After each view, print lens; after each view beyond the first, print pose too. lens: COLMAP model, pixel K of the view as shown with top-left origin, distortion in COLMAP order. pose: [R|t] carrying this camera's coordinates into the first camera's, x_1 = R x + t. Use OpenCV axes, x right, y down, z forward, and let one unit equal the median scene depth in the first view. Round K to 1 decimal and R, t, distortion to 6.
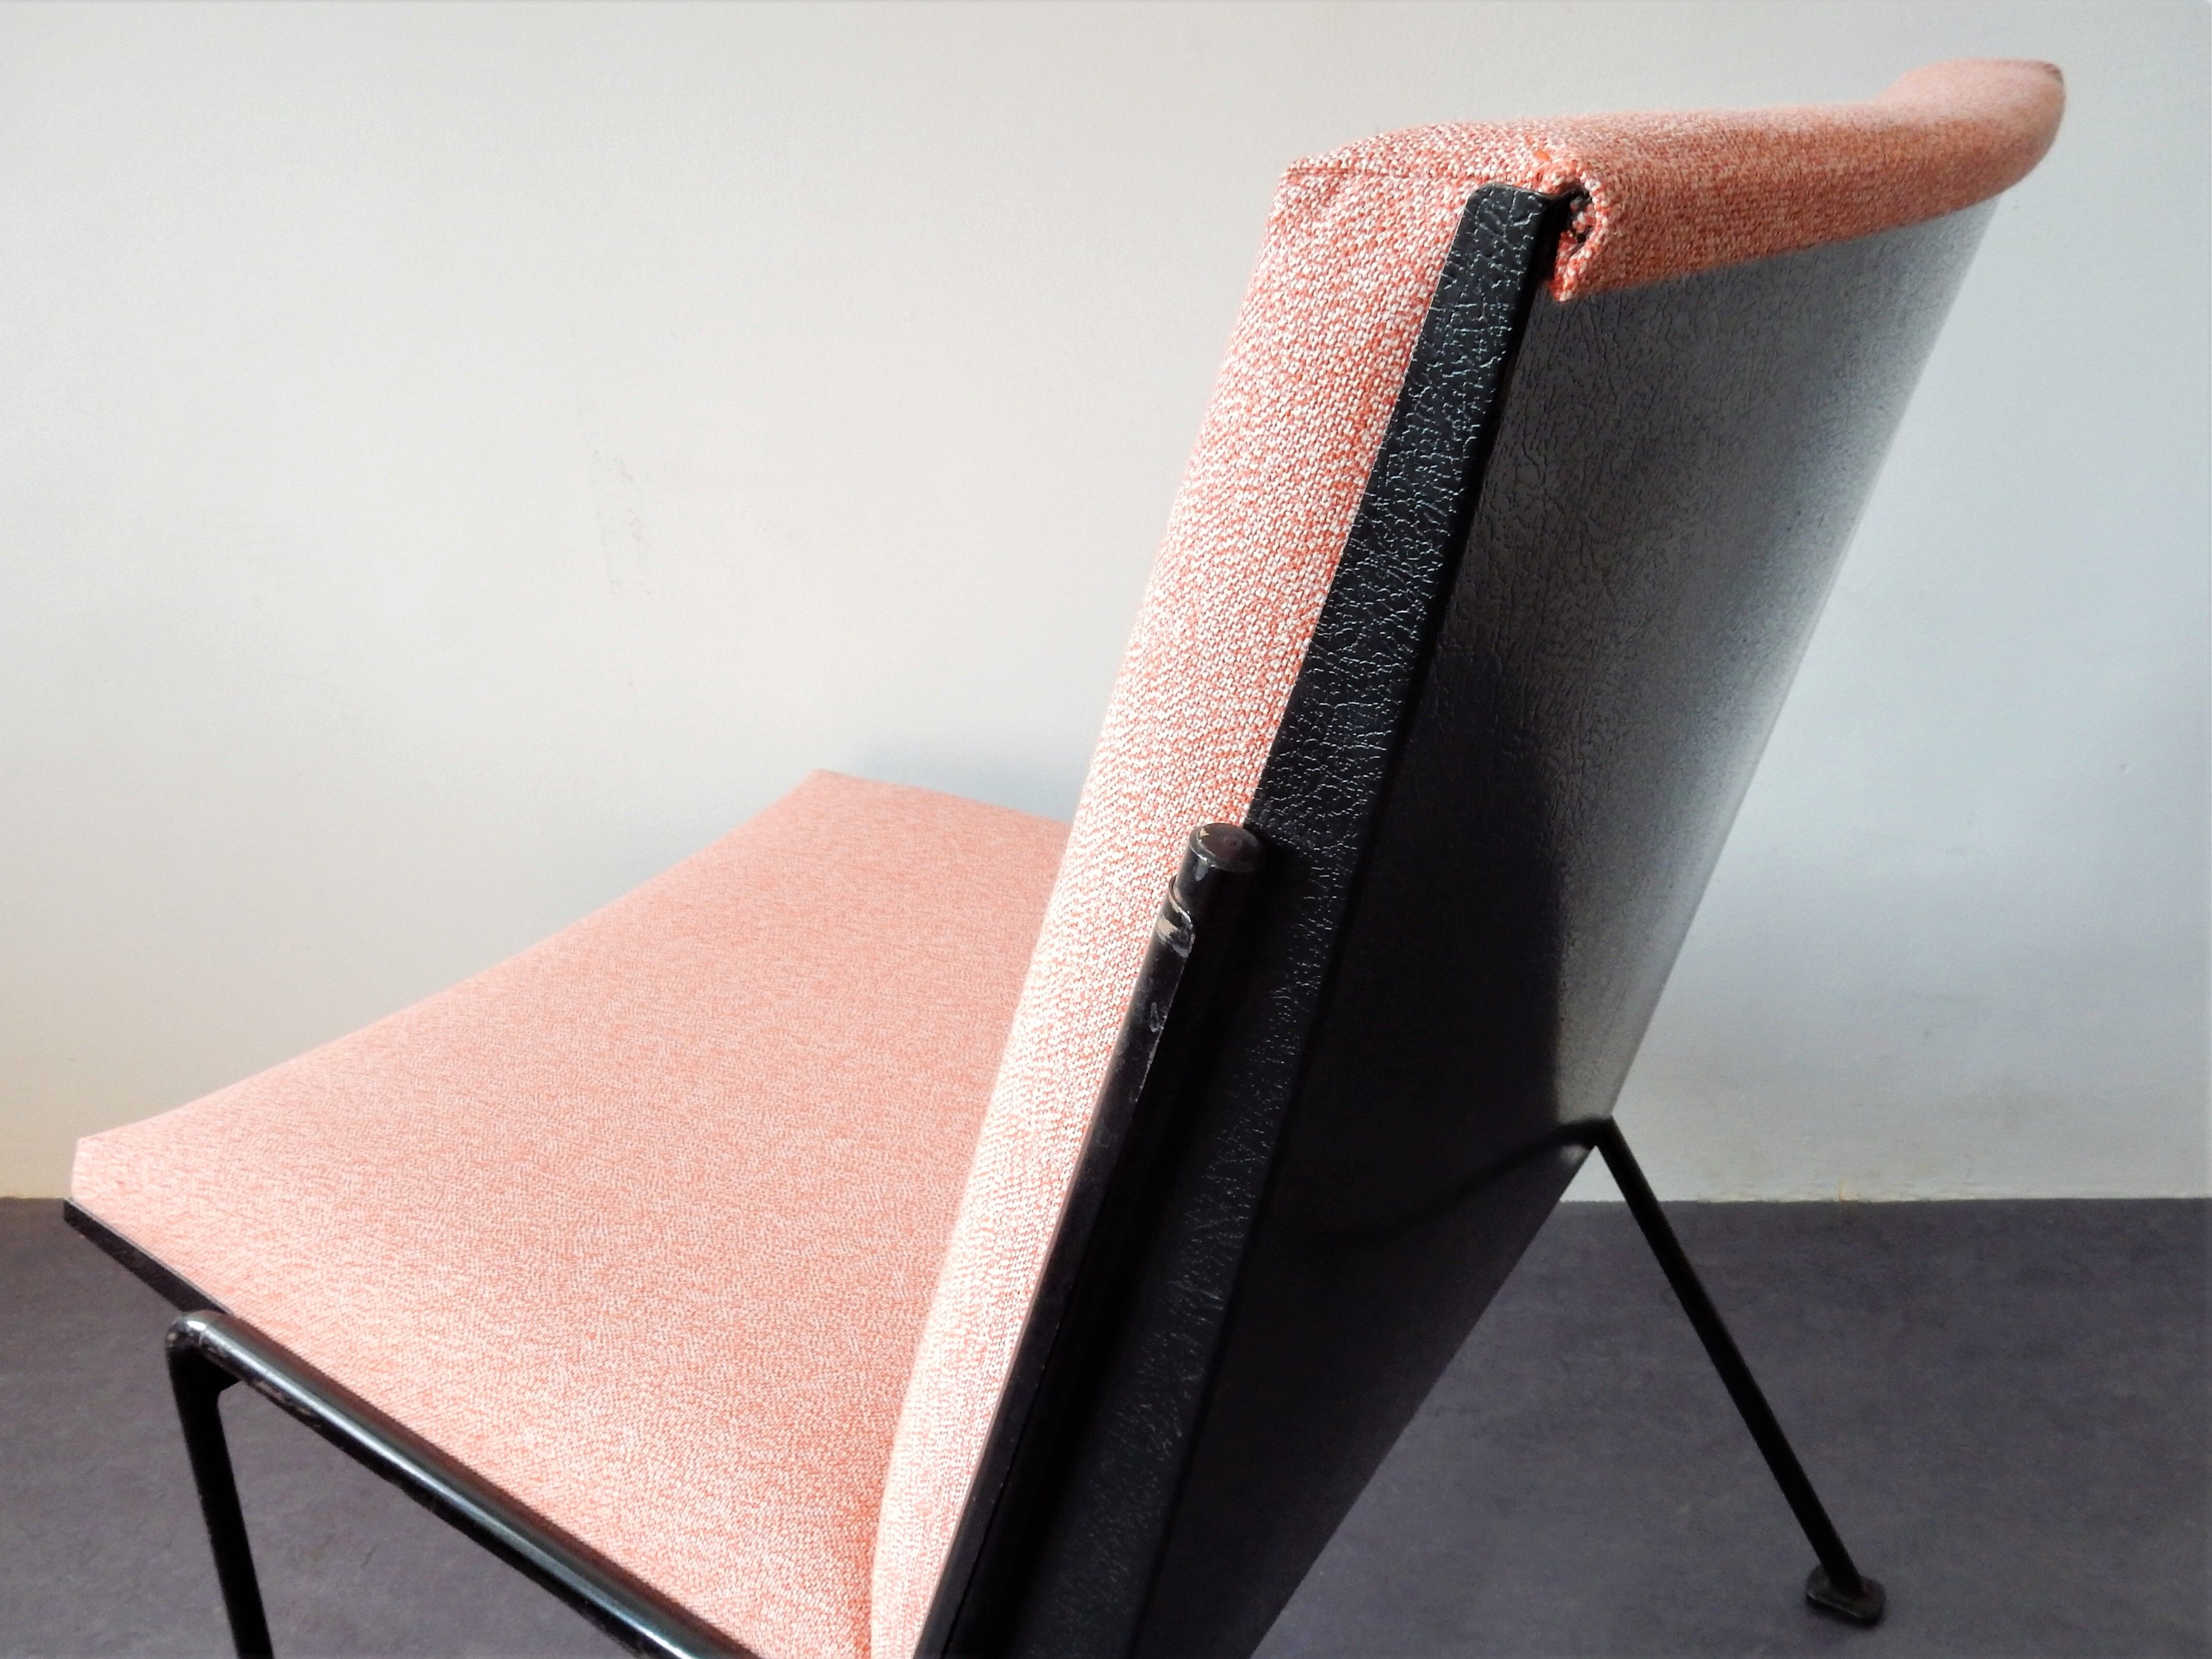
lens RADIAL K [[1735.3, 0, 1133.4], [0, 1735.3, 829.5], [0, 0, 1]] dist [0.003343, 0.001947]
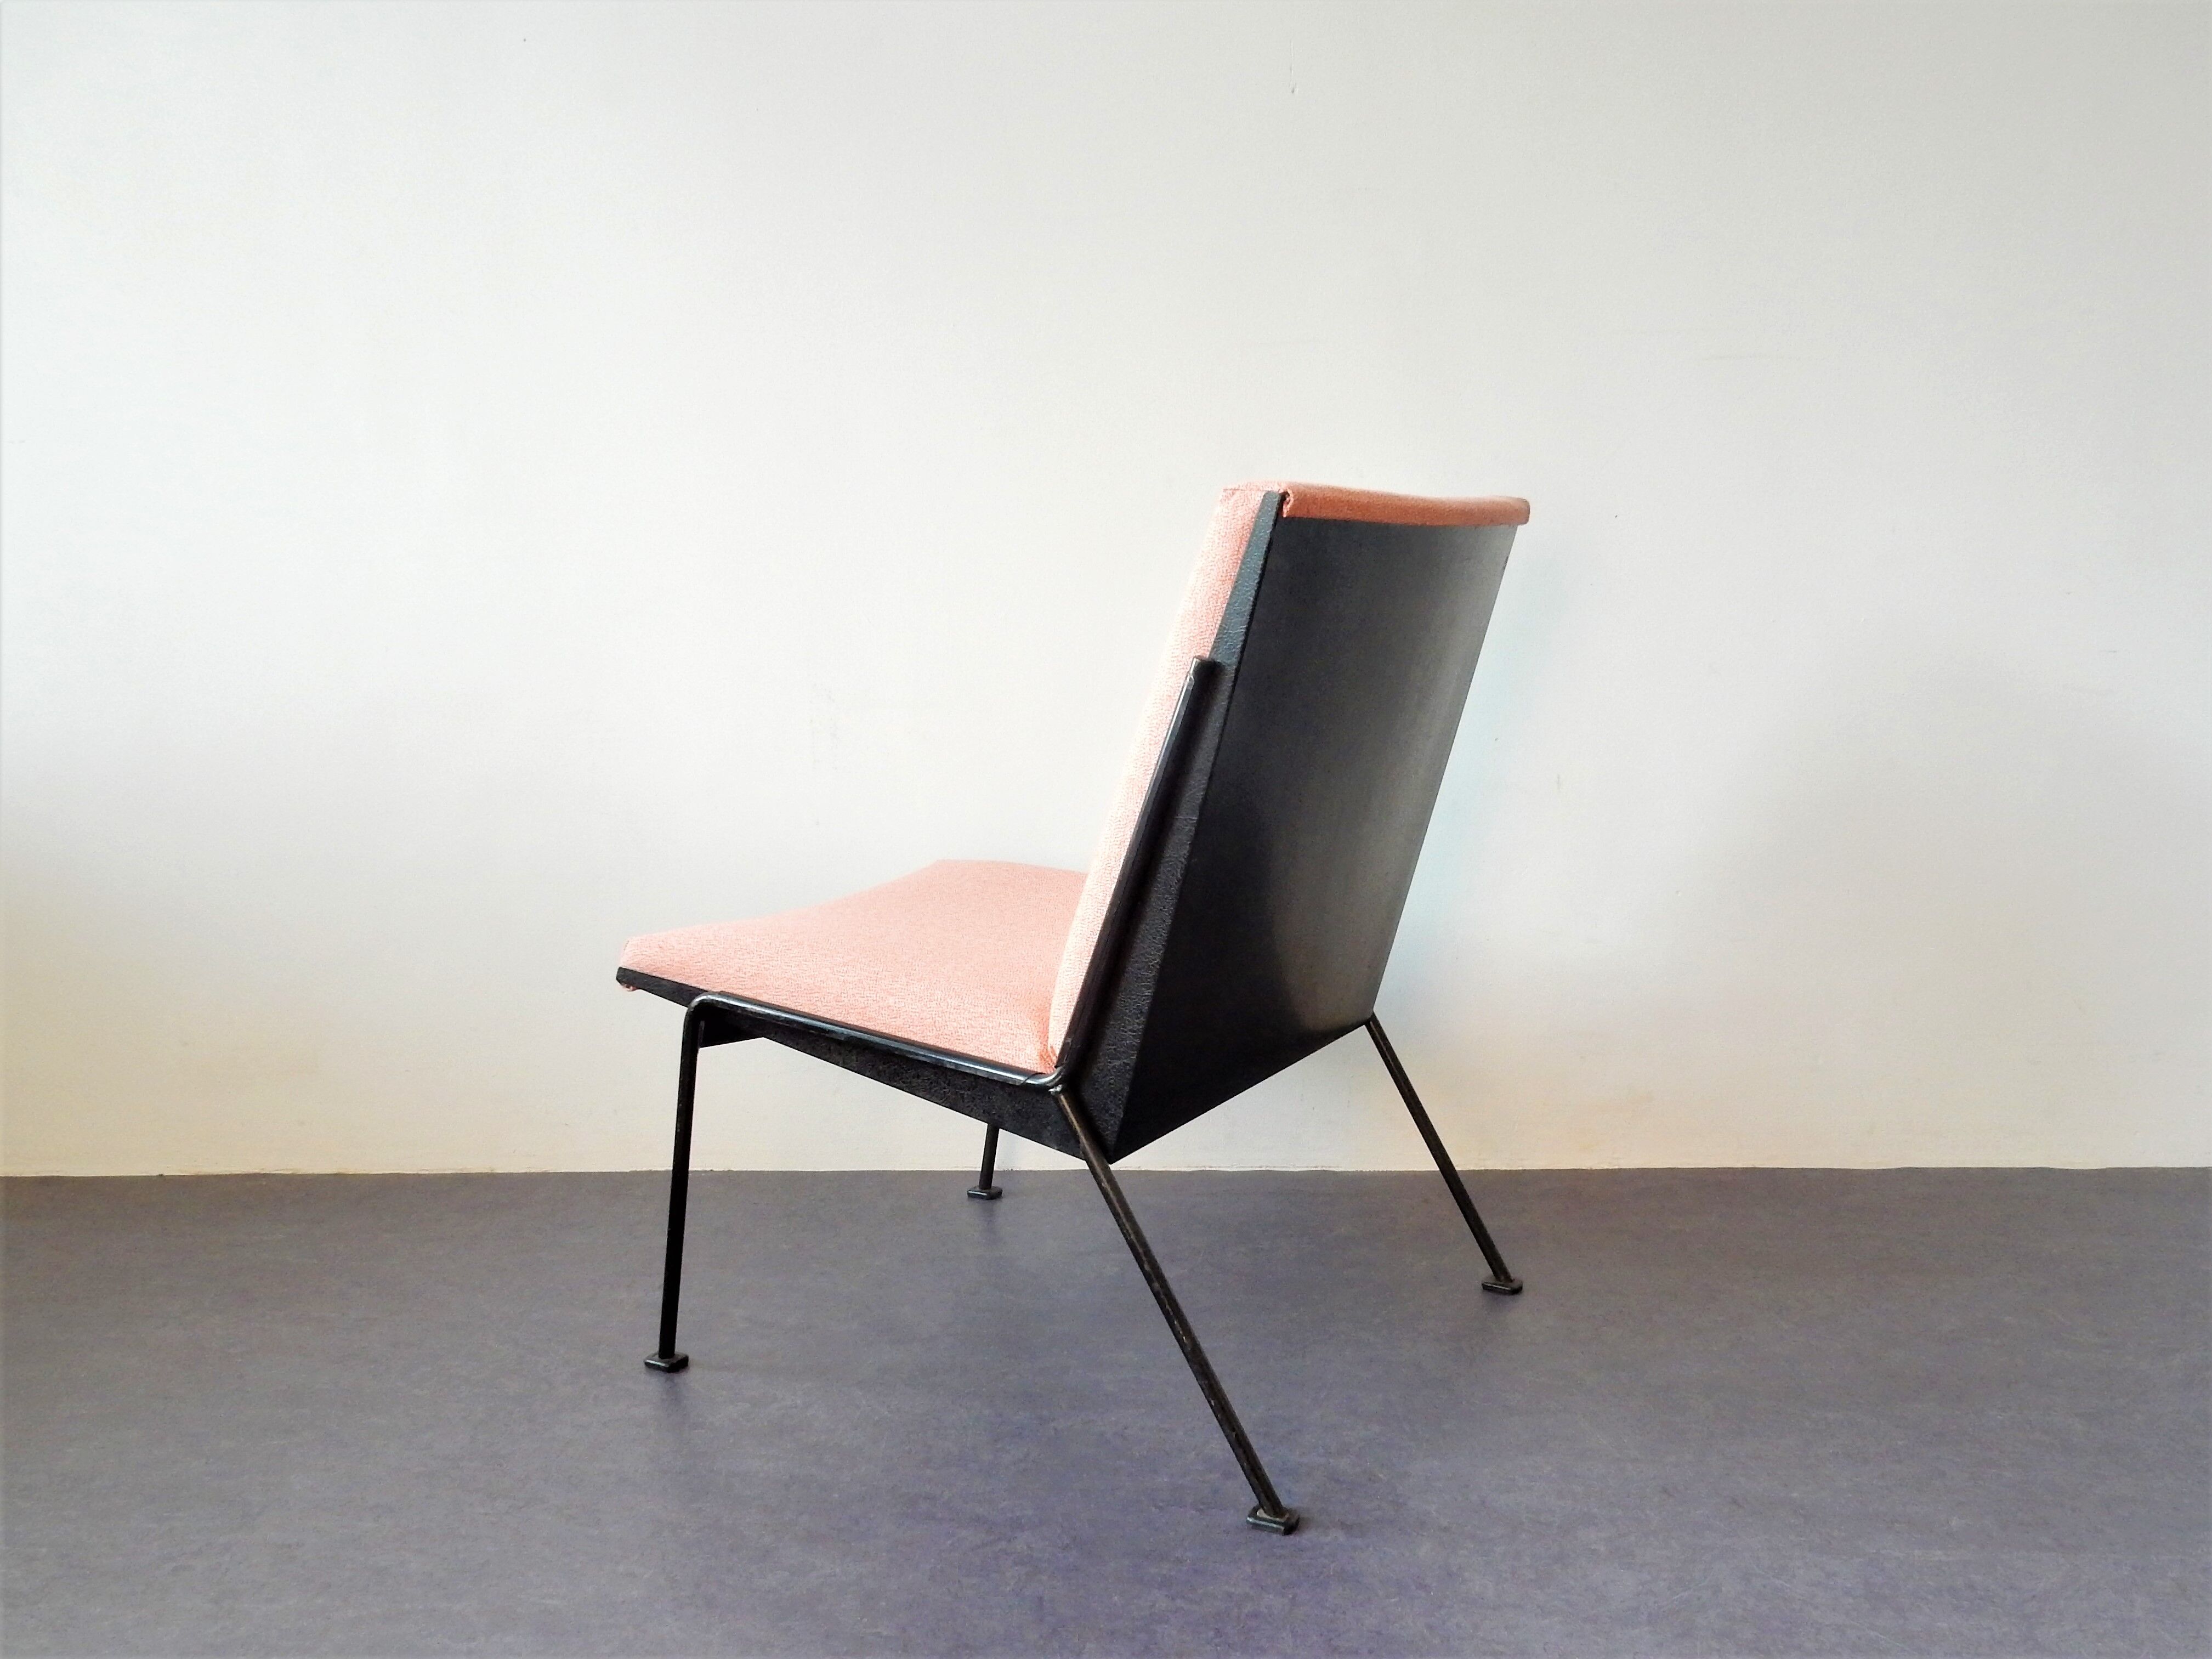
lens RADIAL K [[1595.1, 0, 1111.5], [0, 1595.1, 829.0], [0, 0, 1]] dist [0.058155, 0.068384]
pose [[0.998493, 0.036901, 0.040614, -0.267371], [-0.026701, 0.973318, -0.227900, 1.138670], [-0.047940, 0.226472, 0.972837, -2.235201]]
